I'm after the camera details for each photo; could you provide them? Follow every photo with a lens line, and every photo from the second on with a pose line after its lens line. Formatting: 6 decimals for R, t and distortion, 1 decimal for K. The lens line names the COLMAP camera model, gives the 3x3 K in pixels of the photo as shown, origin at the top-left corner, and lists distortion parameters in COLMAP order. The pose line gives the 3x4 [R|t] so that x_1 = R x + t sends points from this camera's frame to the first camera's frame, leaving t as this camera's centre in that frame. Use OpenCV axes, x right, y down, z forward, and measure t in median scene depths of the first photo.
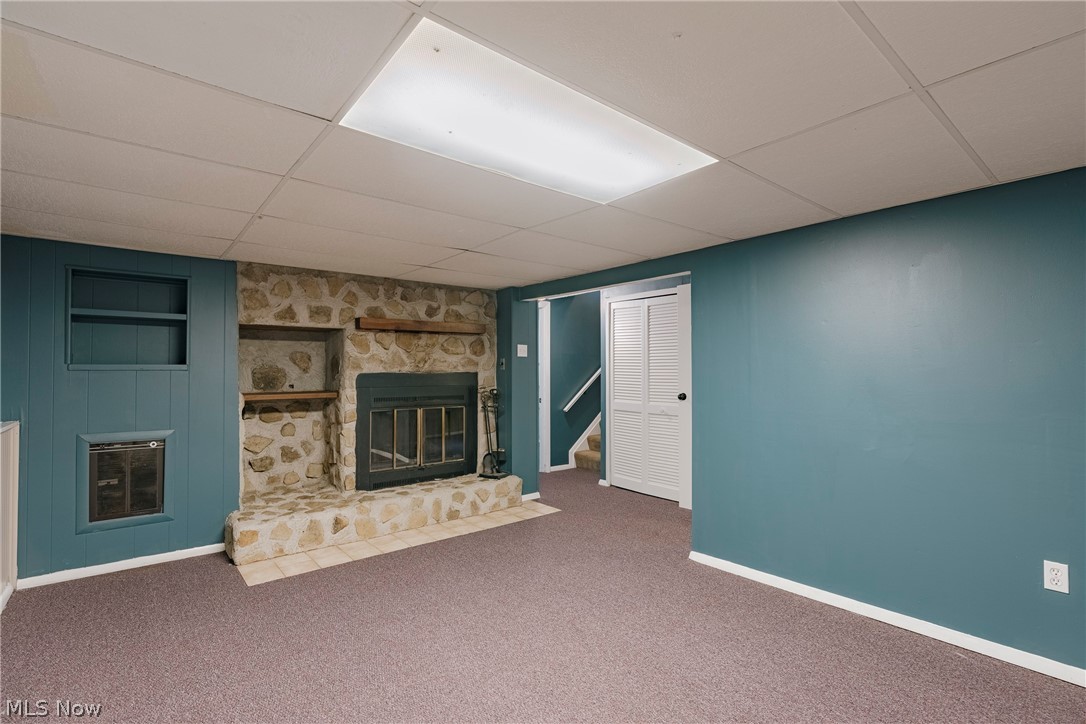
lens RADIAL K [[496.0, 0, 542.9], [0, 496.0, 362.8], [0, 0, 1]] dist [-0.010569, 0.001975]
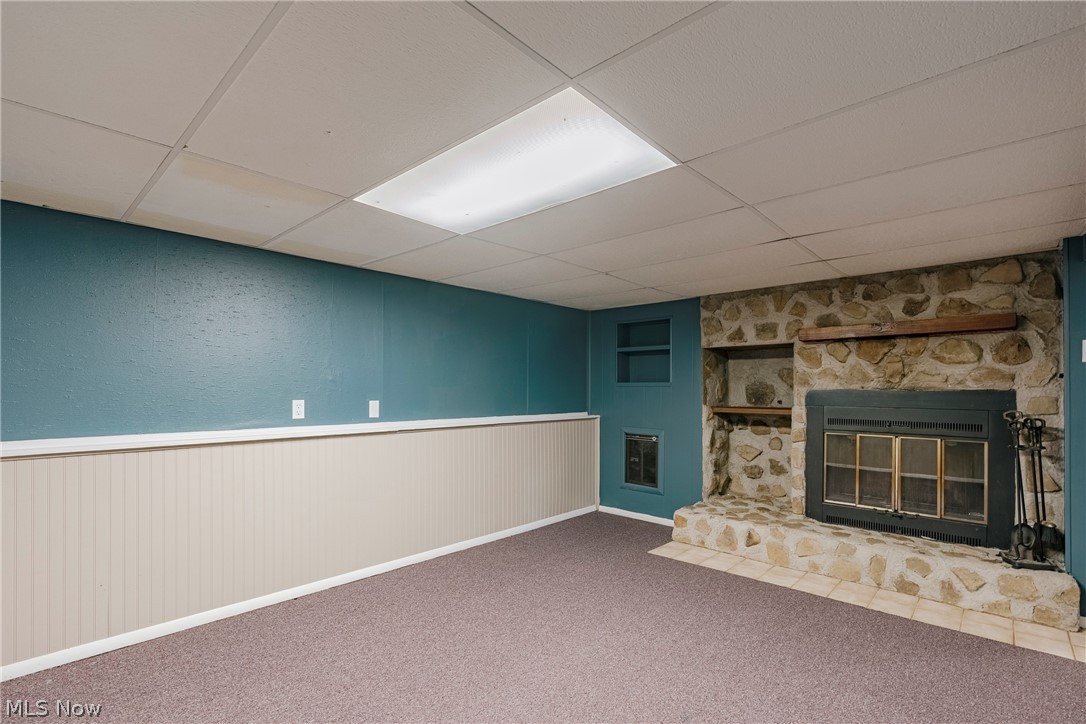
lens RADIAL K [[496.0, 0, 543.5], [0, 496.0, 382.8], [0, 0, 1]] dist [-0.010569, 0.001975]
pose [[0.147917, -0.007014, -0.988975, 0.457355], [0.012331, 0.999910, -0.005247, 0.006426], [0.988923, -0.011419, 0.147991, 0.376768]]
